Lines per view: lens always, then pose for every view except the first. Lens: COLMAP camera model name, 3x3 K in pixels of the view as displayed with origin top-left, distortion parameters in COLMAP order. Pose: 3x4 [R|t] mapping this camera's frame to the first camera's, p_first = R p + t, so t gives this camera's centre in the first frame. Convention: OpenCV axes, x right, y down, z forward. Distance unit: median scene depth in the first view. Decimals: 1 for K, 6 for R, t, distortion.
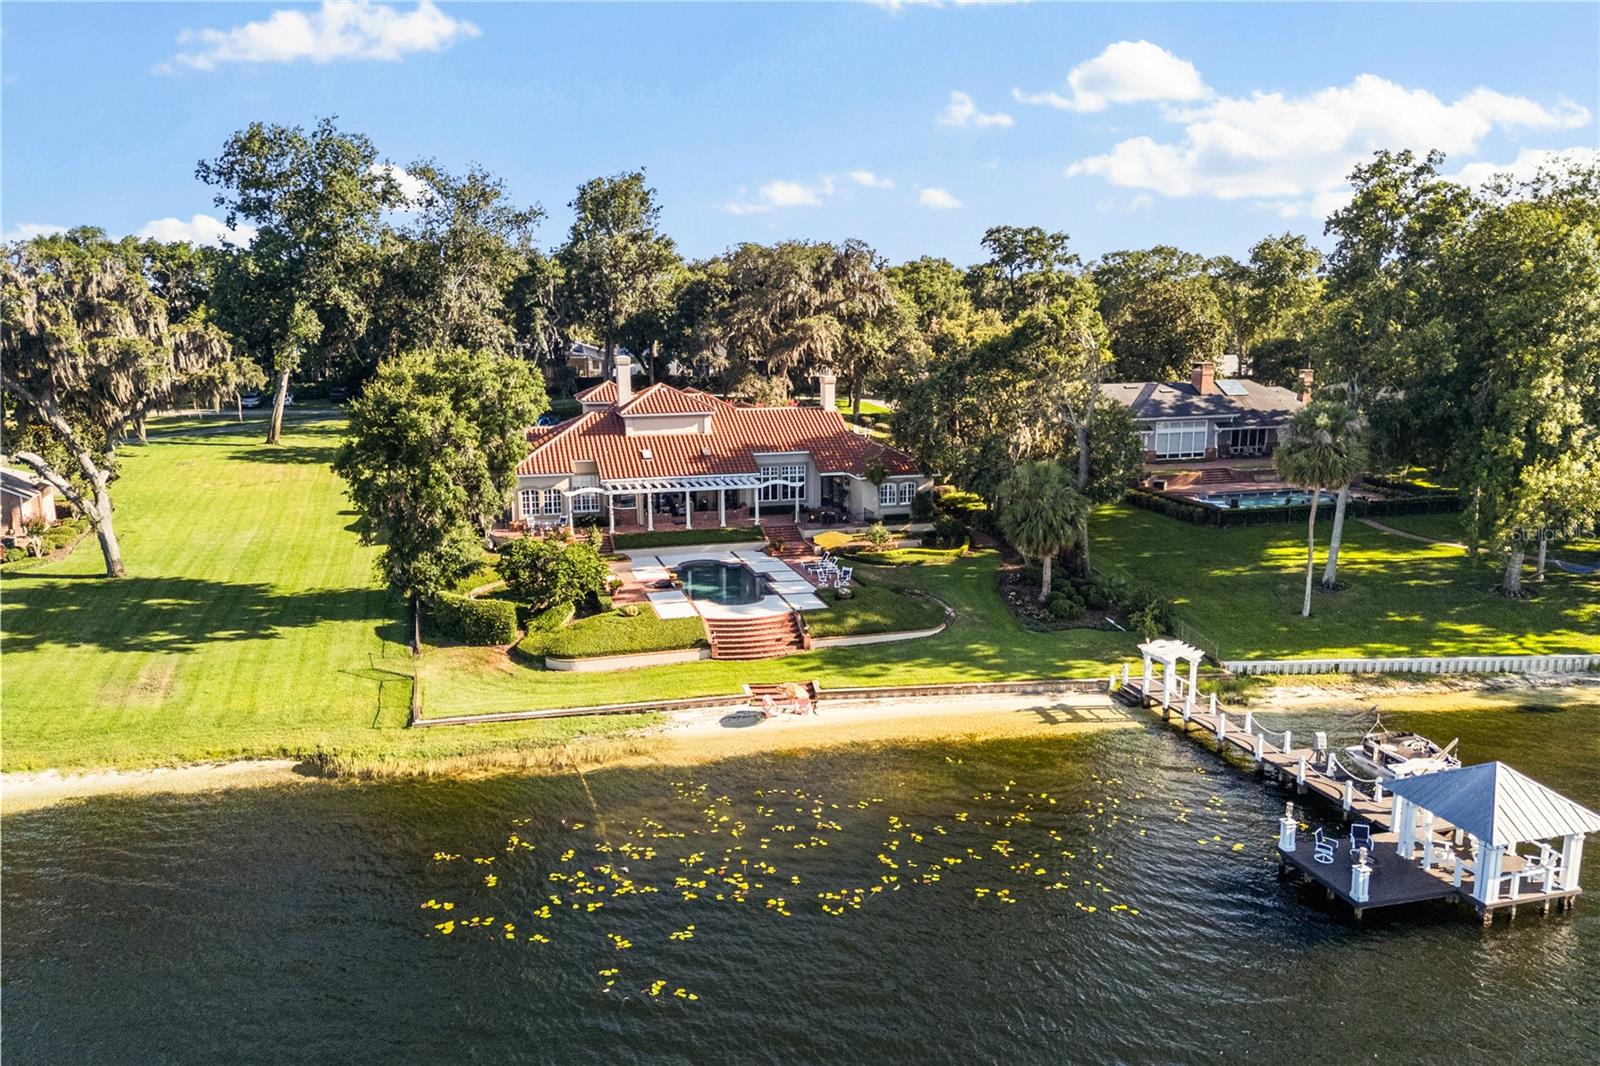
lens RADIAL K [[1152.8, 0, 774.1], [0, 1152.8, 501.9], [0, 0, 1]] dist [0.064647, -0.077471]
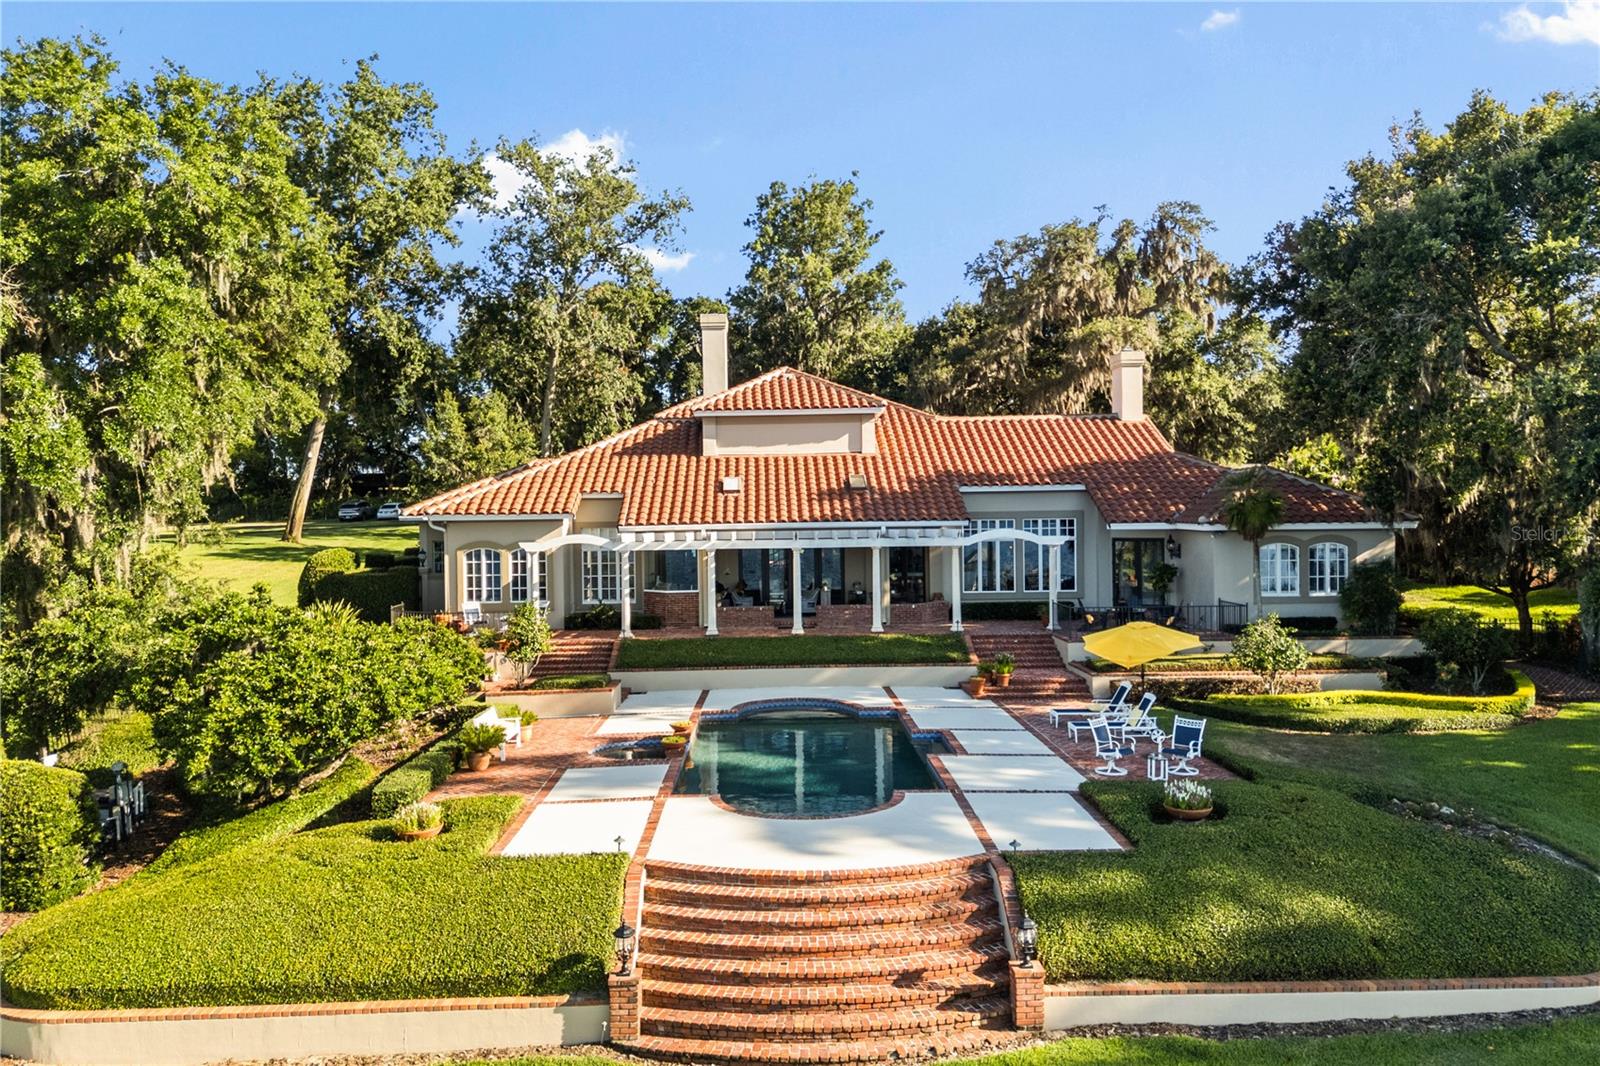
lens RADIAL K [[1155.2, 0, 771.5], [0, 1155.2, 536.8], [0, 0, 1]] dist [0.060888, -0.062438]
pose [[0.966924, -0.005014, -0.255014, 0.030587], [-0.031005, 0.990082, -0.137026, 0.049067], [0.253171, 0.140401, 0.957179, 0.587138]]
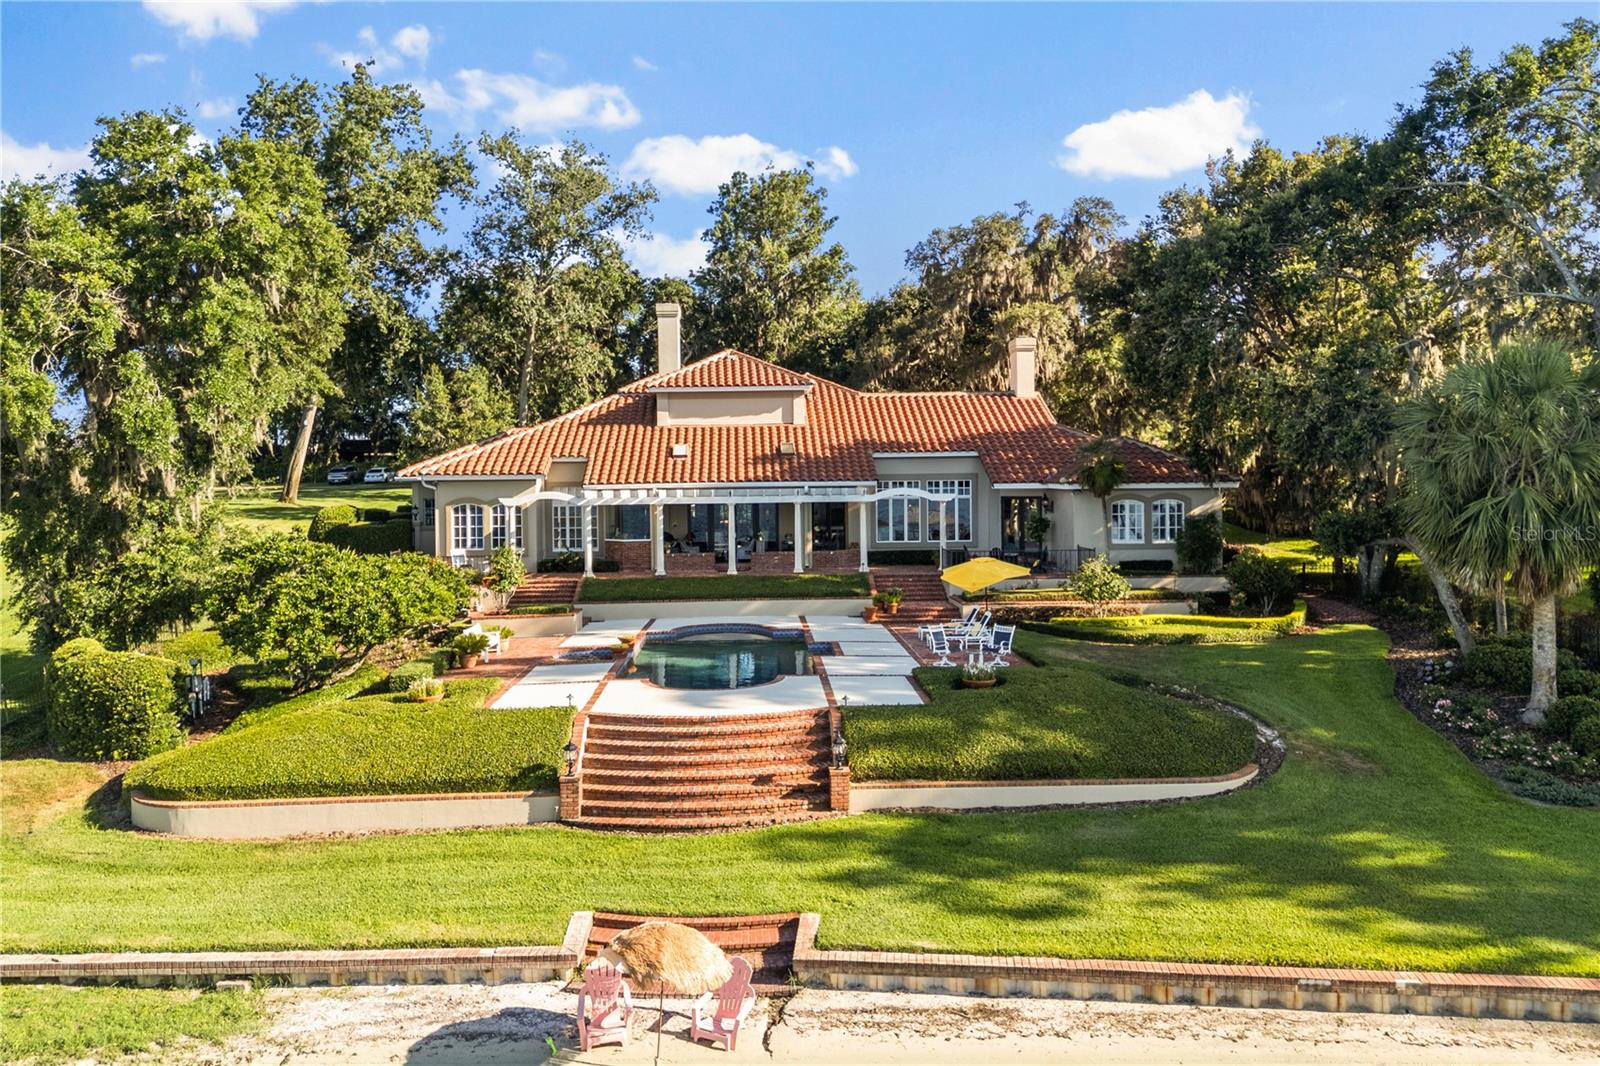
lens RADIAL K [[1152.8, 0, 774.1], [0, 1152.8, 501.9], [0, 0, 1]] dist [0.064647, -0.077471]
pose [[0.971836, -0.003795, -0.235626, 0.073030], [-0.029991, 0.989748, -0.139641, 0.065986], [0.233741, 0.142775, 0.961759, 0.504361]]
